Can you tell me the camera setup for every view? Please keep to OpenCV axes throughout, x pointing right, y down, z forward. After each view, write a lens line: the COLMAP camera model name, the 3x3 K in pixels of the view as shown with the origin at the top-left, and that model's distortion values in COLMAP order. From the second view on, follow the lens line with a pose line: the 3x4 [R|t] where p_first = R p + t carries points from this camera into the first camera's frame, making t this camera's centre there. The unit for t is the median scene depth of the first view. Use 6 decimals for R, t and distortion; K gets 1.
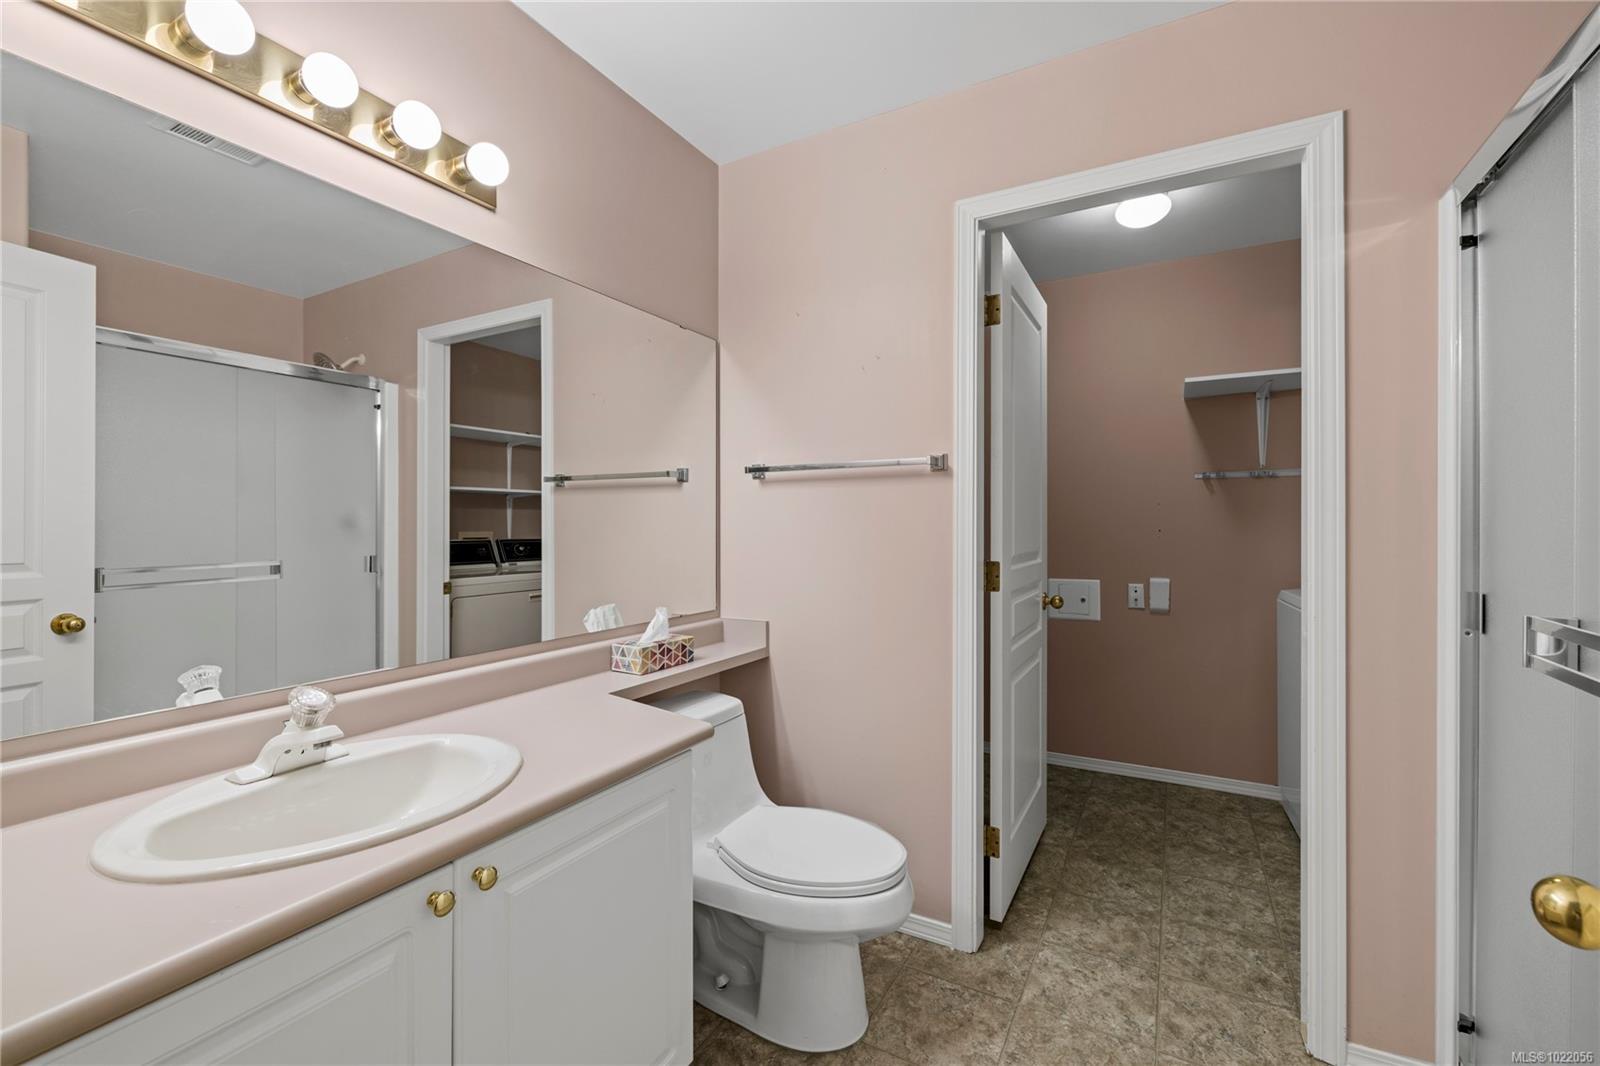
lens RADIAL K [[670.1, 0, 803.5], [0, 670.1, 529.2], [0, 0, 1]] dist [-0.000070, 0.000530]
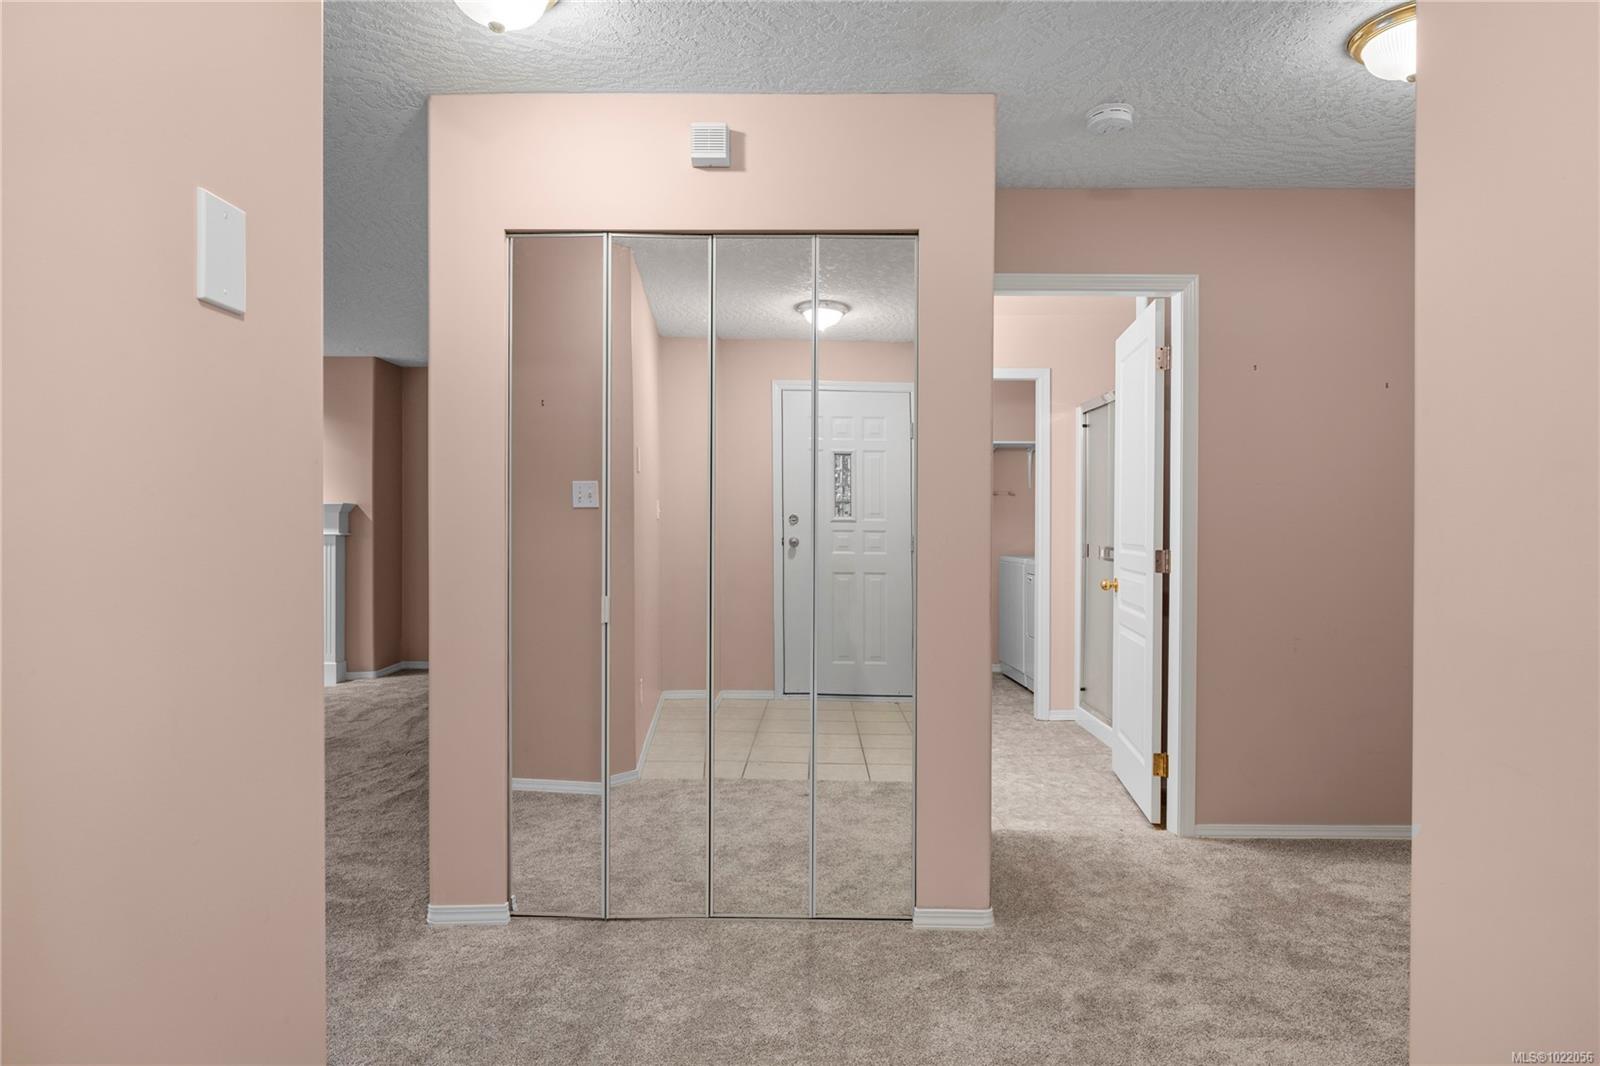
lens RADIAL K [[892.4, 0, 800.0], [0, 892.4, 533.0], [0, 0, 1]] dist [0.000450, 0.000107]
pose [[0.887645, -0.002615, 0.460521, -1.881664], [-0.002225, 0.999948, 0.009966, 0.004193], [-0.460523, -0.009871, 0.887593, -1.865825]]
